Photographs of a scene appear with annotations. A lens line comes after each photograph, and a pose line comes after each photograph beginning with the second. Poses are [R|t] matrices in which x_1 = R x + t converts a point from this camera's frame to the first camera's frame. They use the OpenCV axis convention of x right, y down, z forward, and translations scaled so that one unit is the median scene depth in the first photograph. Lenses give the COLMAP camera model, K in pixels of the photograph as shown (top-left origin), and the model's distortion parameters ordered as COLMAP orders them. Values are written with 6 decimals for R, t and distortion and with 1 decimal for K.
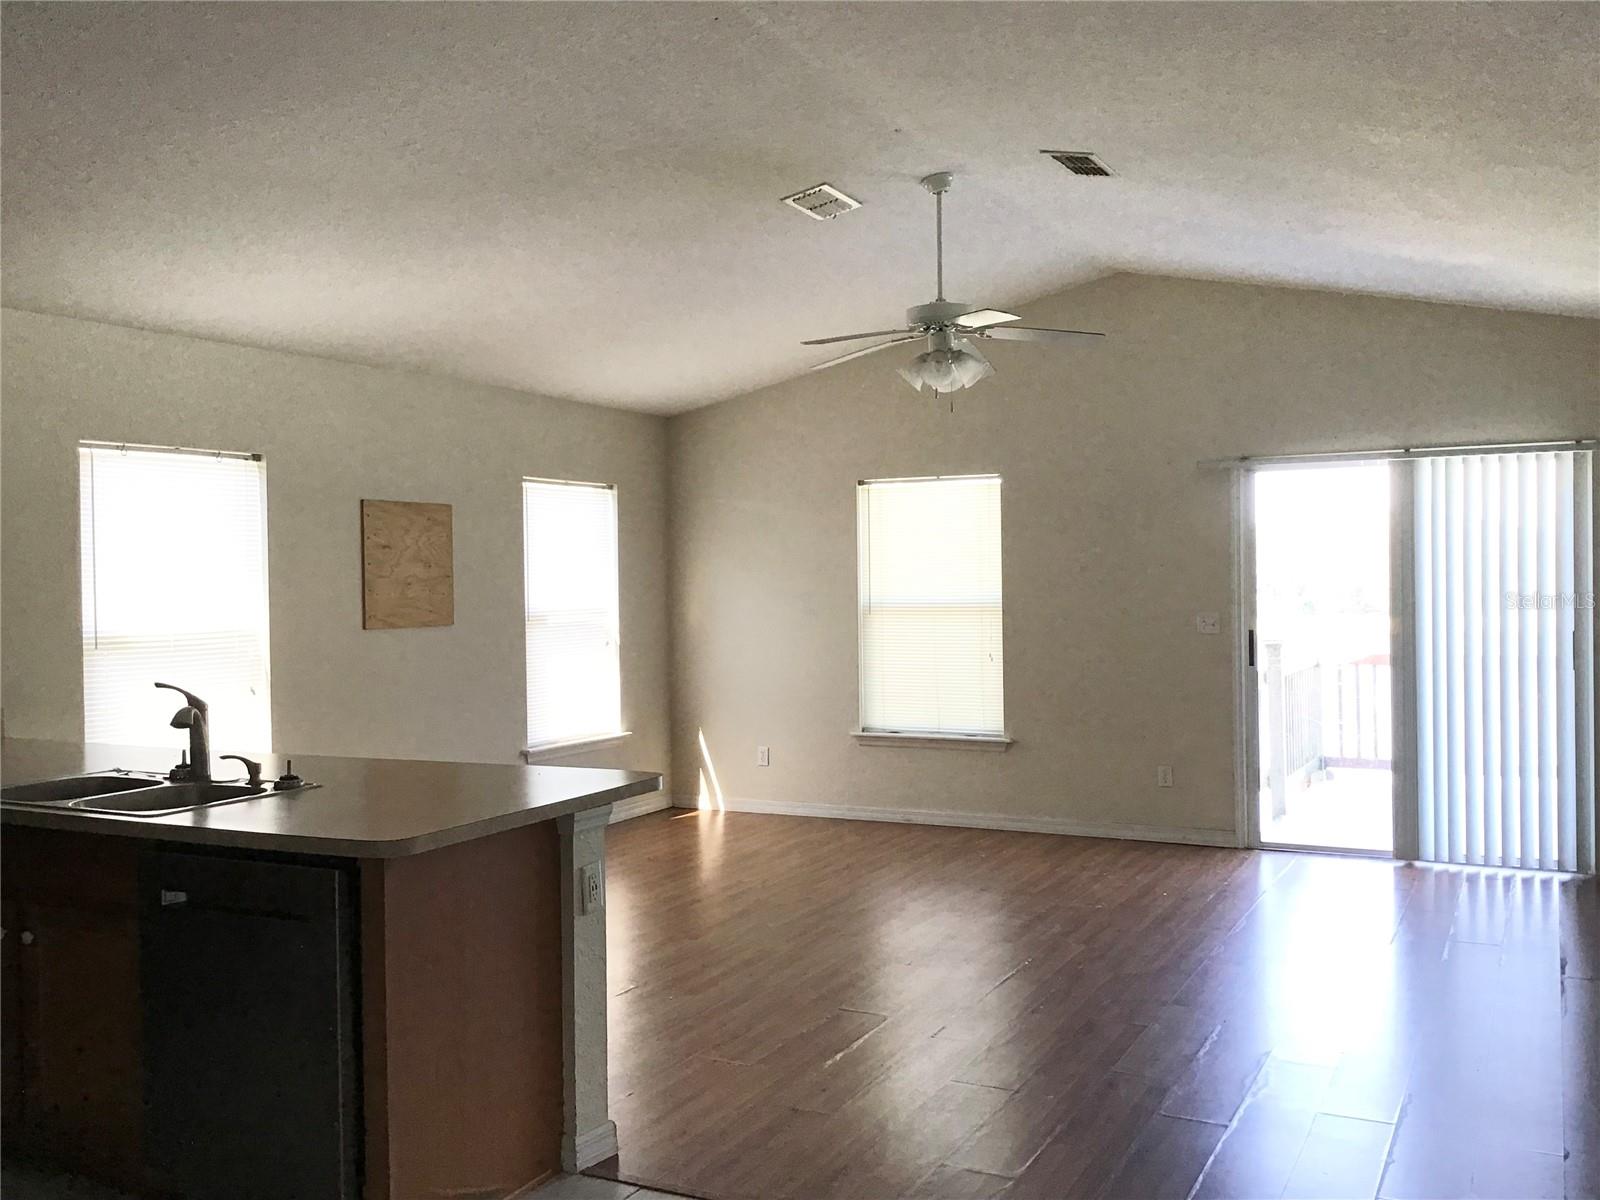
lens RADIAL K [[1440.6, 0, 800.0], [0, 1440.6, 600.0], [0, 0, 1]] dist [0.125042, -0.252322]
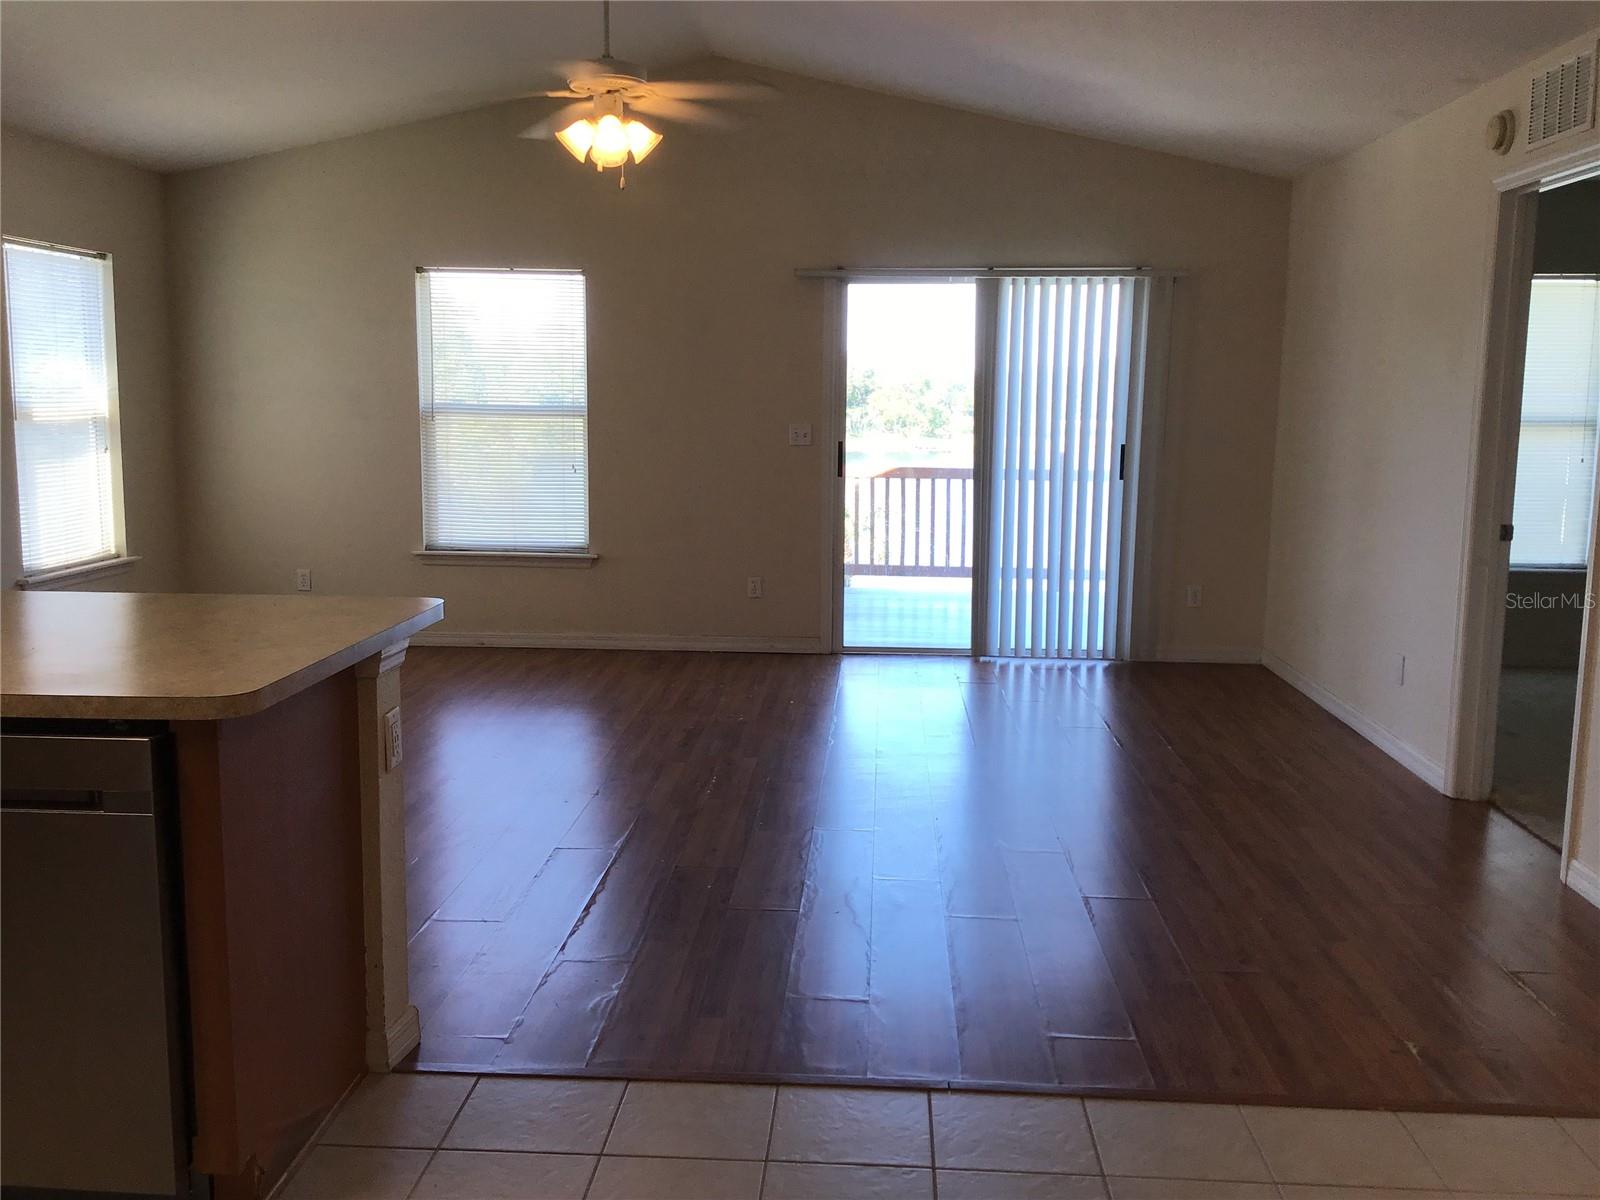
lens RADIAL K [[1440.6, 0, 800.0], [0, 1440.6, 600.0], [0, 0, 1]] dist [0.125042, -0.252322]
pose [[0.915179, -0.033414, 0.401661, -0.129591], [-0.017284, 0.992387, 0.121937, 0.008068], [-0.402678, -0.118536, 0.907634, 0.084205]]
